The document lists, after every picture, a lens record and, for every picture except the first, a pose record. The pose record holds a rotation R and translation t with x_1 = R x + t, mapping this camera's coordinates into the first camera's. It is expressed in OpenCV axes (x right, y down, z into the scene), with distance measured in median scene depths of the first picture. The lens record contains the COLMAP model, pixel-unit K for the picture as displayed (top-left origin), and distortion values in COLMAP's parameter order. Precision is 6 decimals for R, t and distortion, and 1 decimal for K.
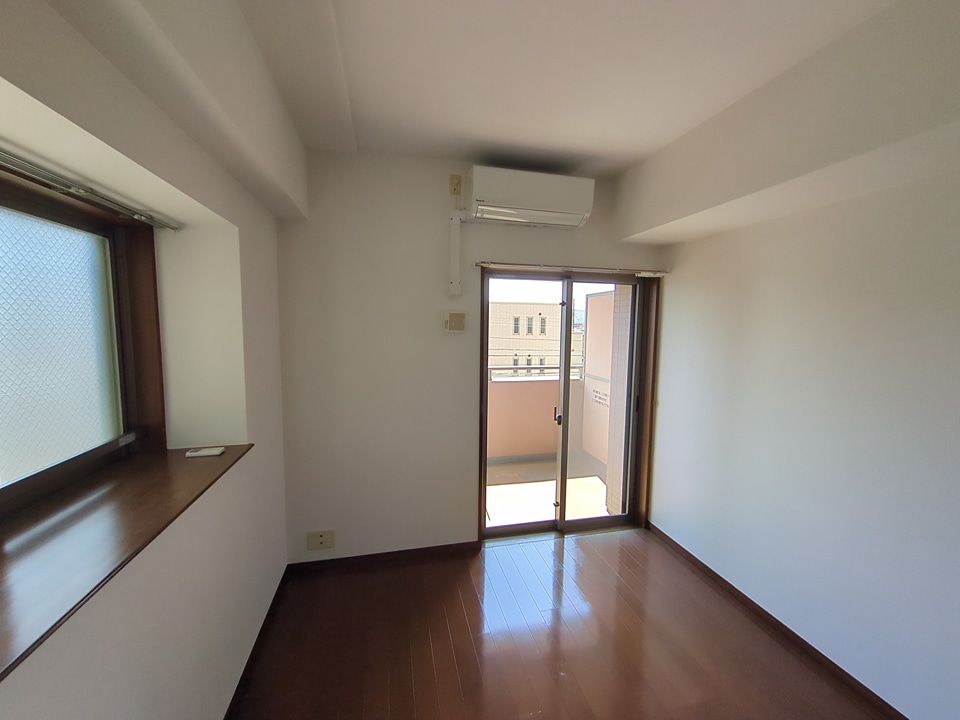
lens RADIAL K [[379.1, 0, 480.0], [0, 379.1, 360.0], [0, 0, 1]] dist [-0.000714, -0.000172]
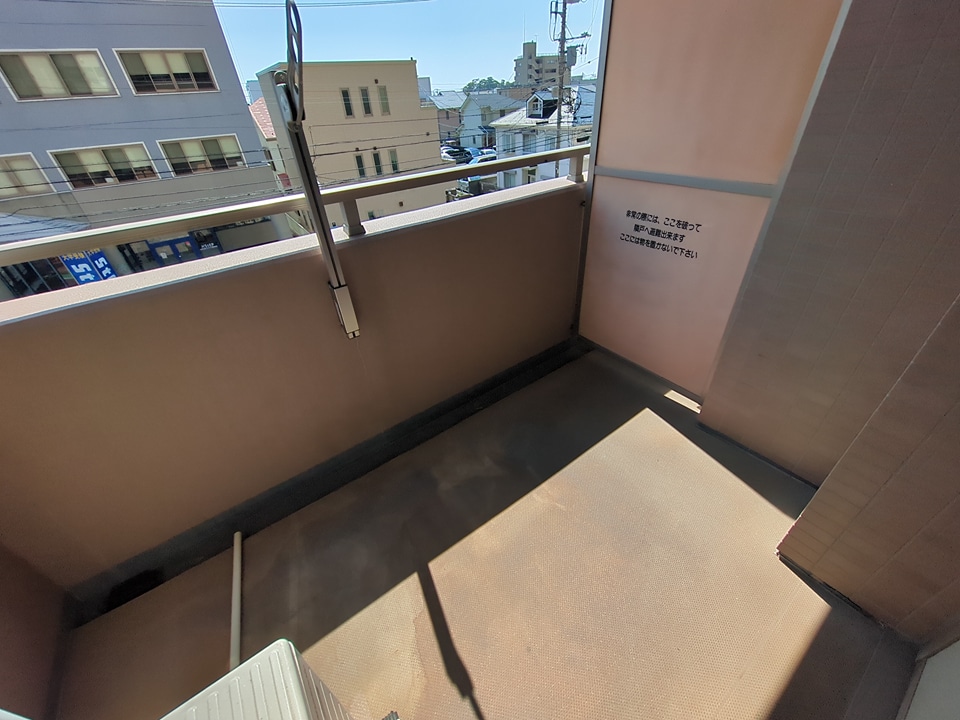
lens RADIAL K [[379.1, 0, 480.0], [0, 379.1, 360.0], [0, 0, 1]] dist [-0.000714, -0.000172]
pose [[0.923867, -0.264959, 0.276163, 0.001403], [0.099525, 0.863097, 0.495135, 0.000762], [-0.369546, -0.429954, 0.823757, 0.689809]]
